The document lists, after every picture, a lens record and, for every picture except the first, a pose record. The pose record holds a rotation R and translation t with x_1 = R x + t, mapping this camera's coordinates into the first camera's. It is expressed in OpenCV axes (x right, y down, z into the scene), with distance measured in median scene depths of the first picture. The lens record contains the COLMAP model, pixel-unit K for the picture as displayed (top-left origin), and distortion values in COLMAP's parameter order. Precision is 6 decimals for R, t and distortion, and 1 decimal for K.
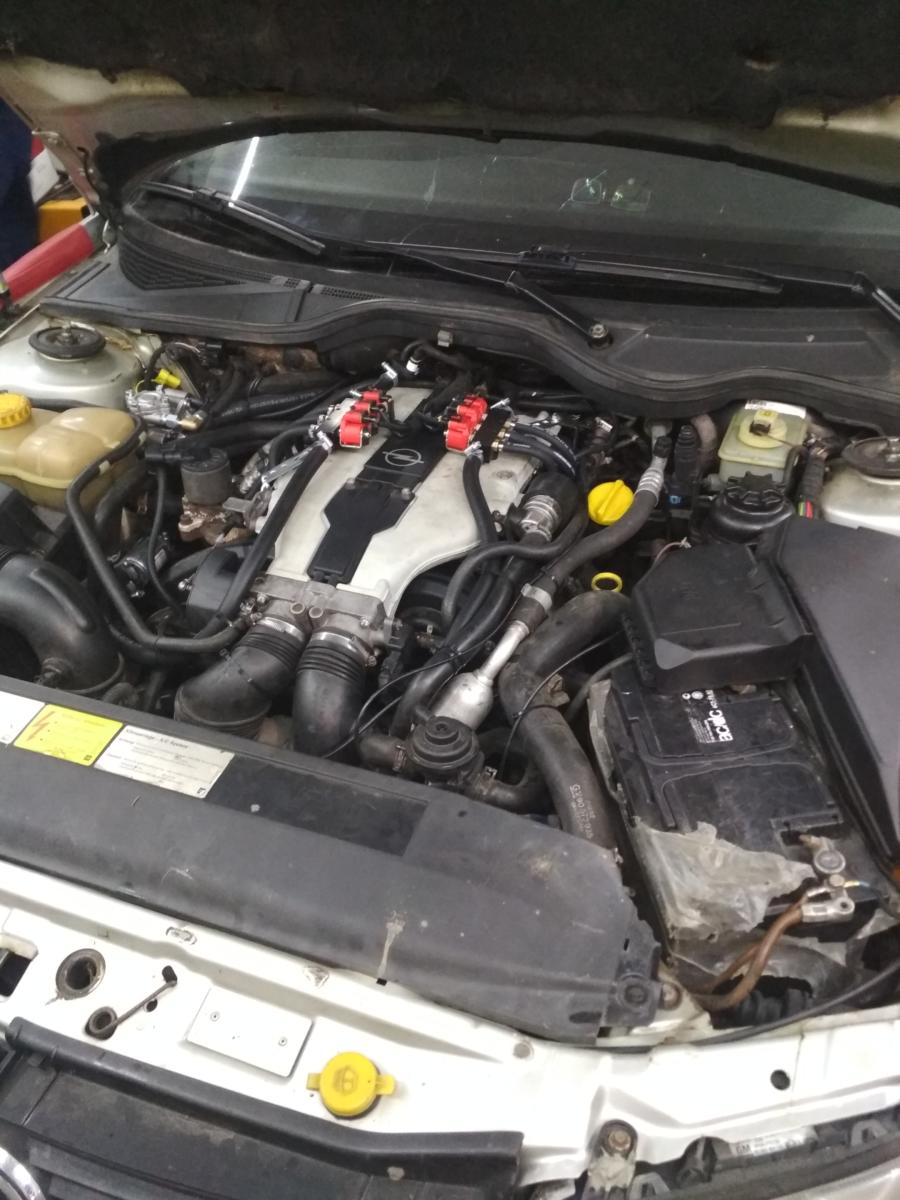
lens RADIAL K [[1071.5, 0, 450.0], [0, 1071.5, 600.0], [0, 0, 1]] dist [0.123510, -0.286540]
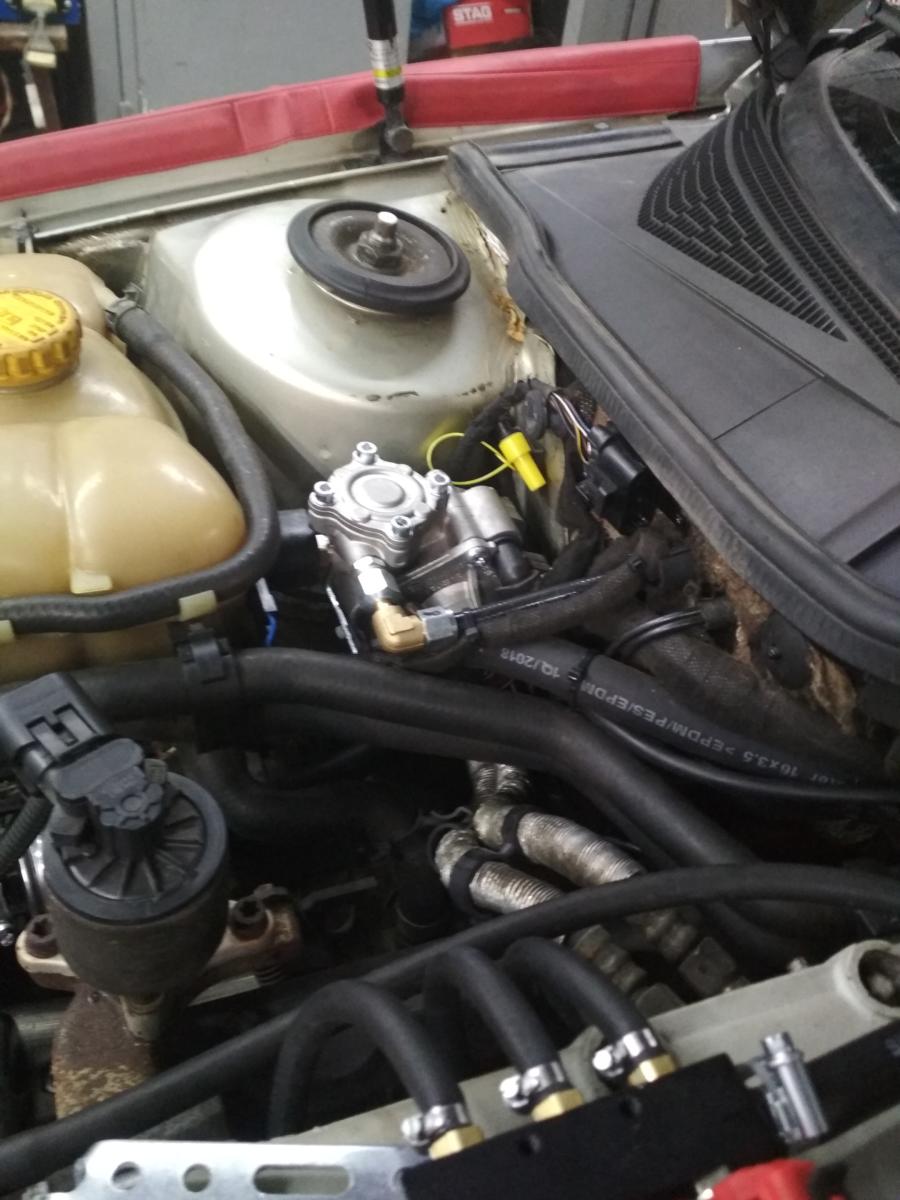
lens RADIAL K [[1071.5, 0, 450.0], [0, 1071.5, 600.0], [0, 0, 1]] dist [0.123510, -0.286540]
pose [[0.657794, 0.586537, -0.472526, -0.080846], [-0.551208, 0.802414, 0.228694, -0.260512], [0.513299, 0.110026, 0.851128, 0.745701]]
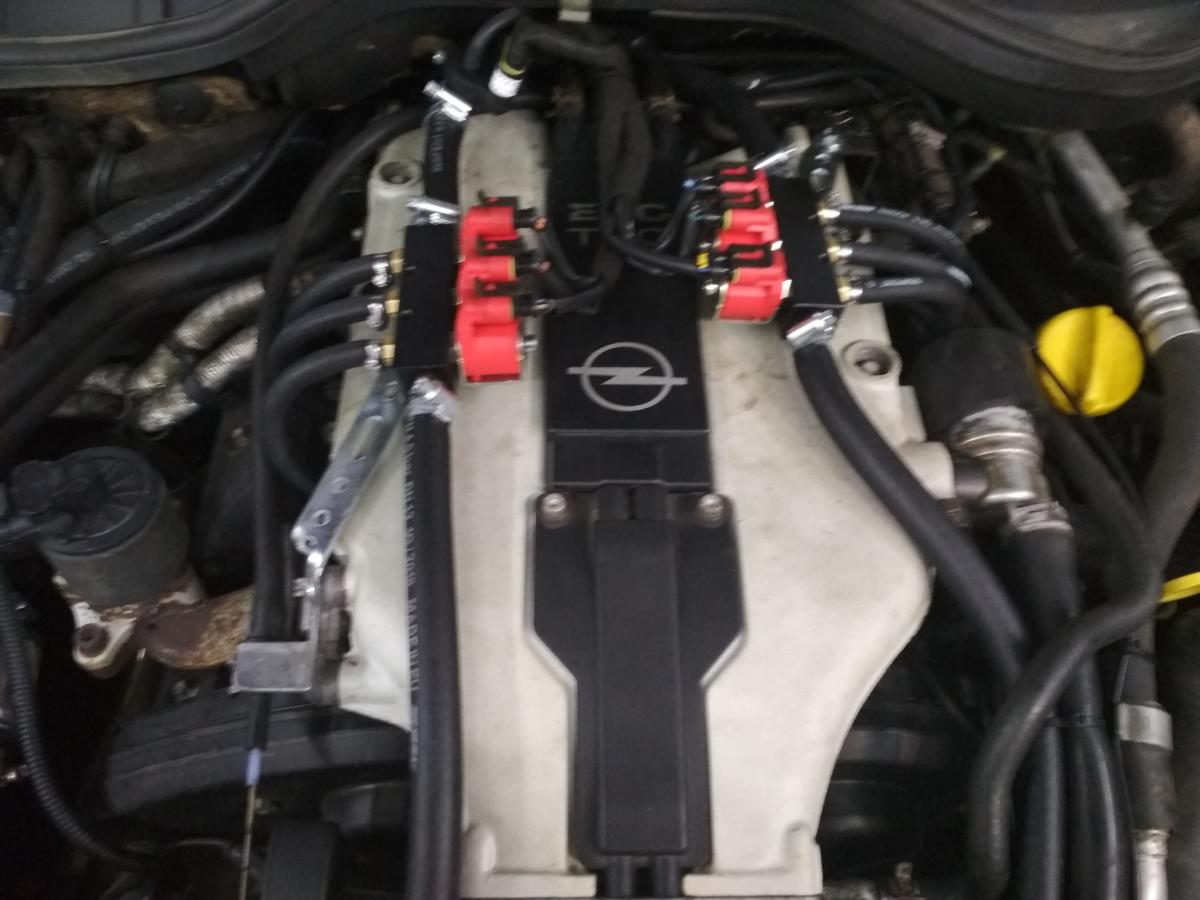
lens RADIAL K [[1071.5, 0, 588.7], [0, 1071.5, 453.4], [0, 0, 1]] dist [0.123510, -0.286540]
pose [[0.928262, -0.281834, 0.242692, -0.145551], [0.191156, 0.921269, 0.338708, -0.219860], [-0.319044, -0.268018, 0.909053, 0.571803]]
